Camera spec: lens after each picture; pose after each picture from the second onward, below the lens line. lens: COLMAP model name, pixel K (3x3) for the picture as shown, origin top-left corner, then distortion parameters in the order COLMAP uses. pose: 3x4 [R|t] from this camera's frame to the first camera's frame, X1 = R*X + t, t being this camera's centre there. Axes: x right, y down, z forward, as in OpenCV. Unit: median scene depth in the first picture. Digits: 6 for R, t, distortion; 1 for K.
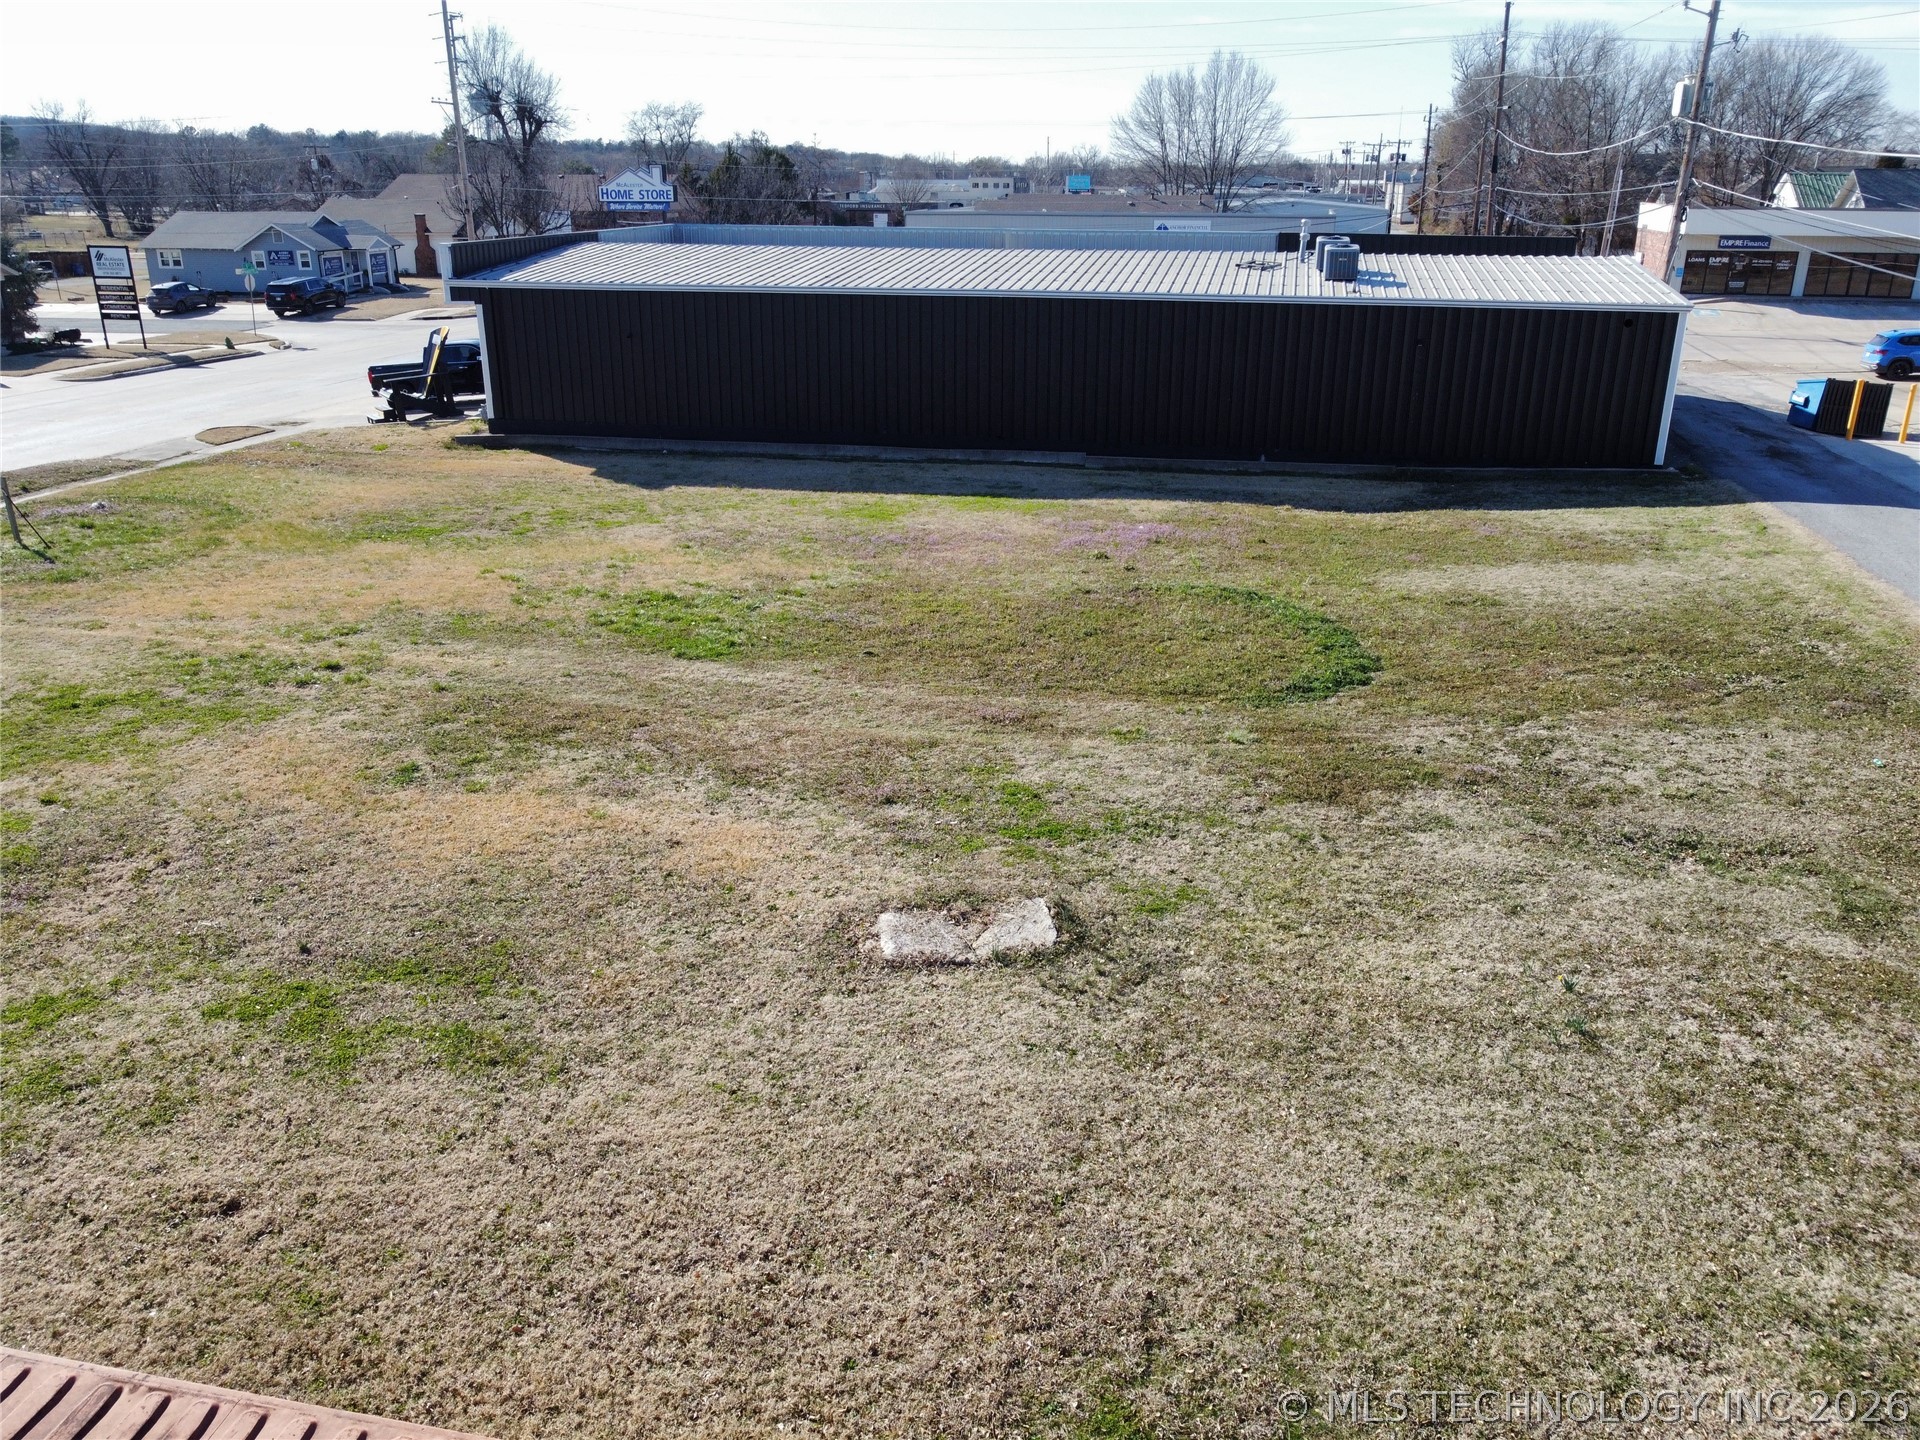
lens RADIAL K [[1457.5, 0, 958.9], [0, 1457.5, 717.7], [0, 0, 1]] dist [-0.008002, 0.001169]
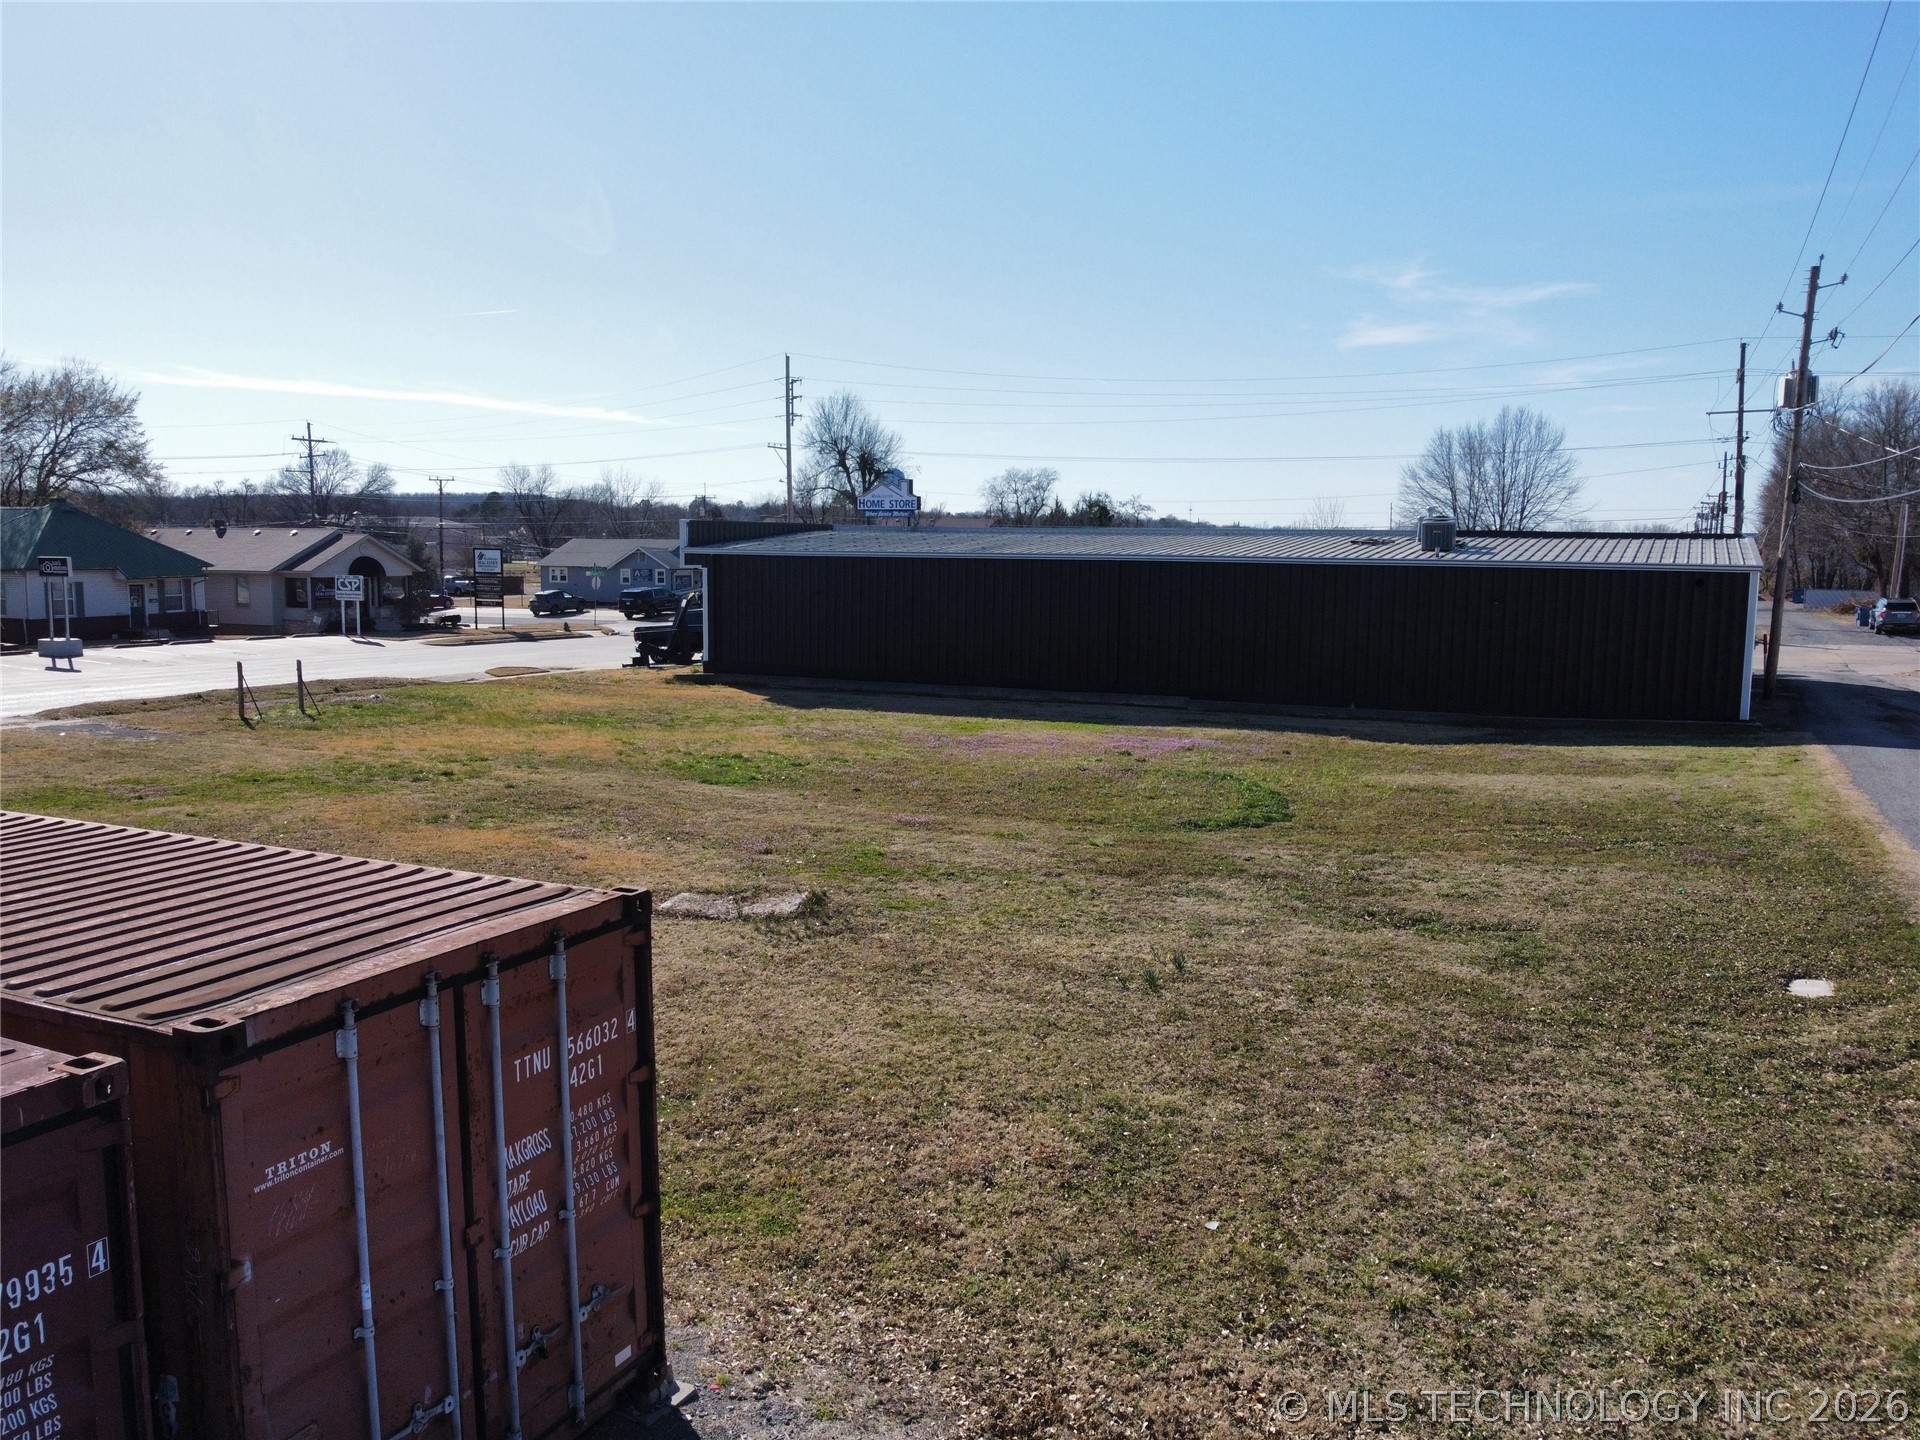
lens RADIAL K [[1457.5, 0, 962.0], [0, 1457.5, 725.0], [0, 0, 1]] dist [-0.008002, 0.001169]
pose [[0.969103, 0.038151, -0.243688, 0.182336], [-0.094027, 0.970505, -0.221990, 0.094414], [0.228031, 0.238044, 0.944106, -0.066779]]
